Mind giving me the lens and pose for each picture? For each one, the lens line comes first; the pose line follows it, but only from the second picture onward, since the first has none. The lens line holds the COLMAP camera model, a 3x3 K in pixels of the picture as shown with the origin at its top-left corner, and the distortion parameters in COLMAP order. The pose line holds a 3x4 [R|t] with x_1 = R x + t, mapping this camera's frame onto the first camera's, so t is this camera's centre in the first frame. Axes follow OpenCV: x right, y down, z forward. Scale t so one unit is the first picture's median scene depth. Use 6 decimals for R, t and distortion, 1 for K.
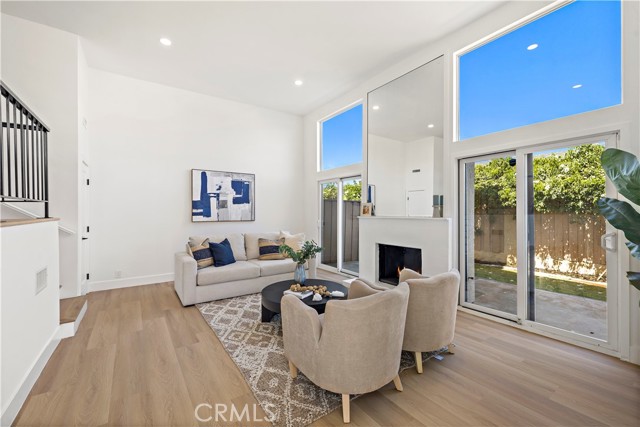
lens RADIAL K [[269.6, 0, 320.7], [0, 269.6, 211.8], [0, 0, 1]] dist [0.002654, 0.000279]
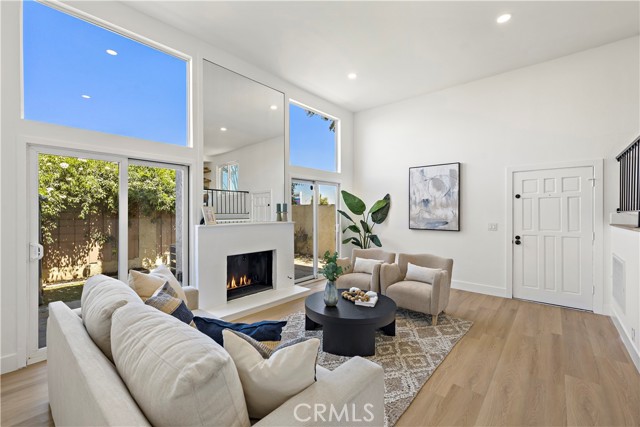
lens RADIAL K [[269.6, 0, 320.7], [0, 269.6, 211.8], [0, 0, 1]] dist [0.002654, 0.000279]
pose [[-0.237772, 0.003264, 0.971316, -1.111104], [0.001240, 0.999995, -0.003056, -0.026815], [-0.971320, 0.000478, -0.237774, 1.536648]]
